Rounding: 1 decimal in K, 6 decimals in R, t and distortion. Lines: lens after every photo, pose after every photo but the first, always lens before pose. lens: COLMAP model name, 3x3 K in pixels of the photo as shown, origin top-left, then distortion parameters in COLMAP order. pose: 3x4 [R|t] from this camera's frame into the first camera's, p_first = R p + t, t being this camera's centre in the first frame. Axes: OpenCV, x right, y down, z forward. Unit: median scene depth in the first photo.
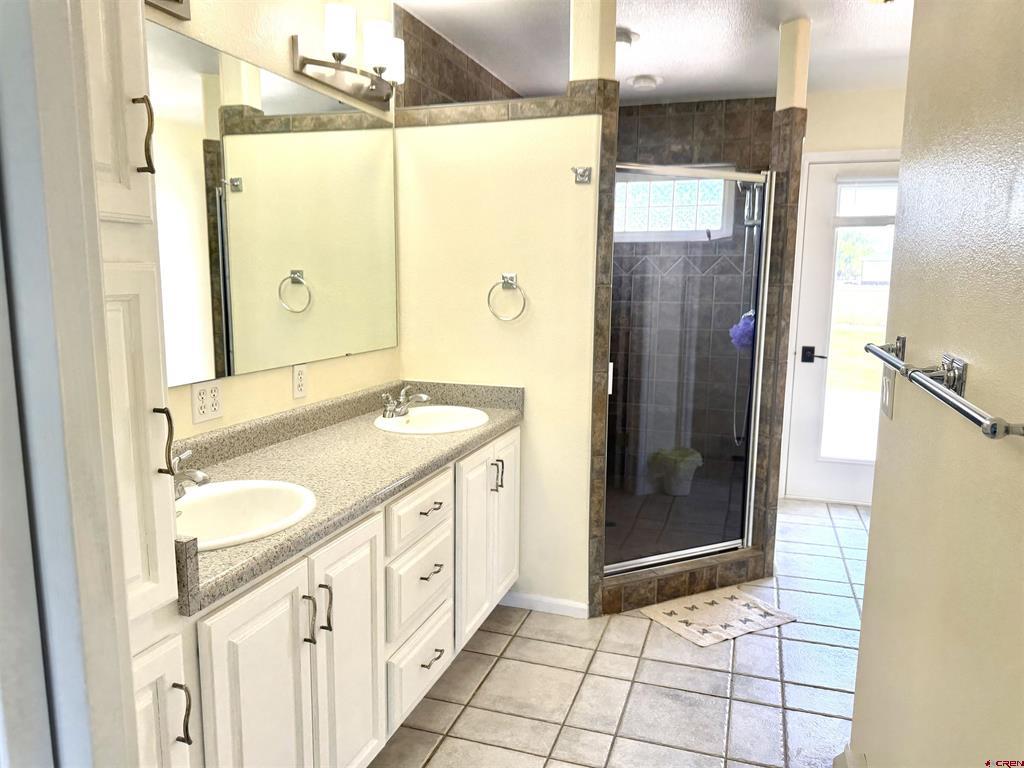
lens RADIAL K [[730.2, 0, 511.1], [0, 730.2, 388.2], [0, 0, 1]] dist [0.004964, 0.001197]
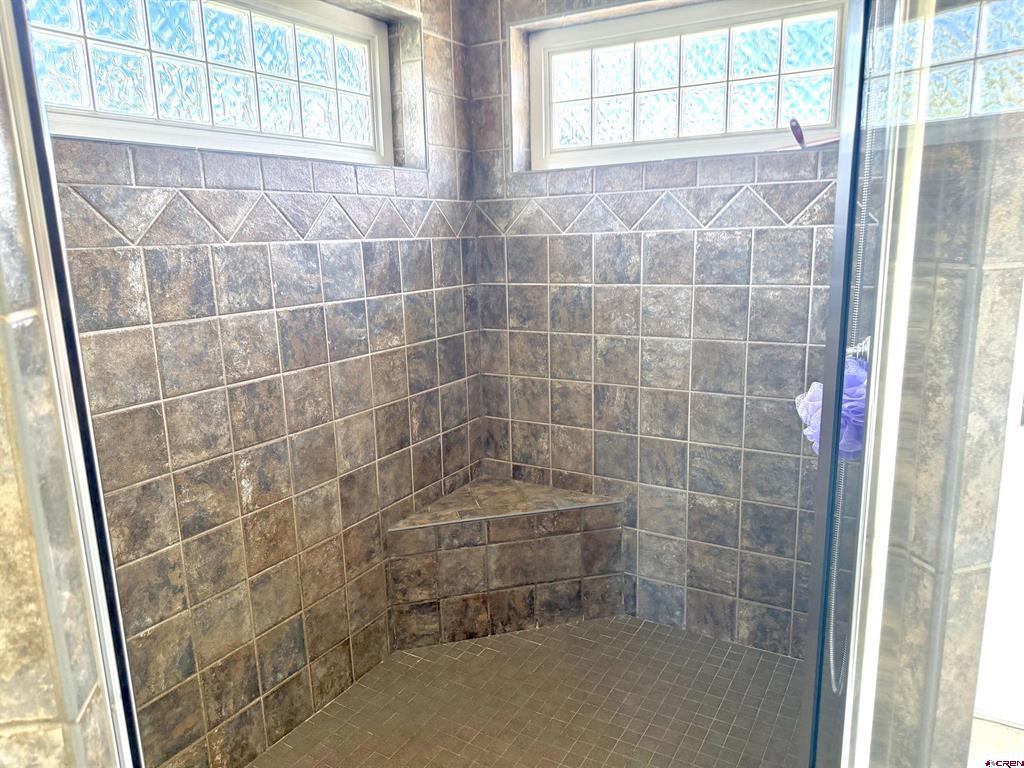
lens RADIAL K [[730.2, 0, 513.7], [0, 730.2, 379.9], [0, 0, 1]] dist [0.004964, 0.001197]
pose [[0.977836, 0.011612, -0.209049, 0.192759], [-0.001307, 0.998780, 0.049368, -0.081818], [0.209367, -0.048001, 0.976658, 0.516763]]
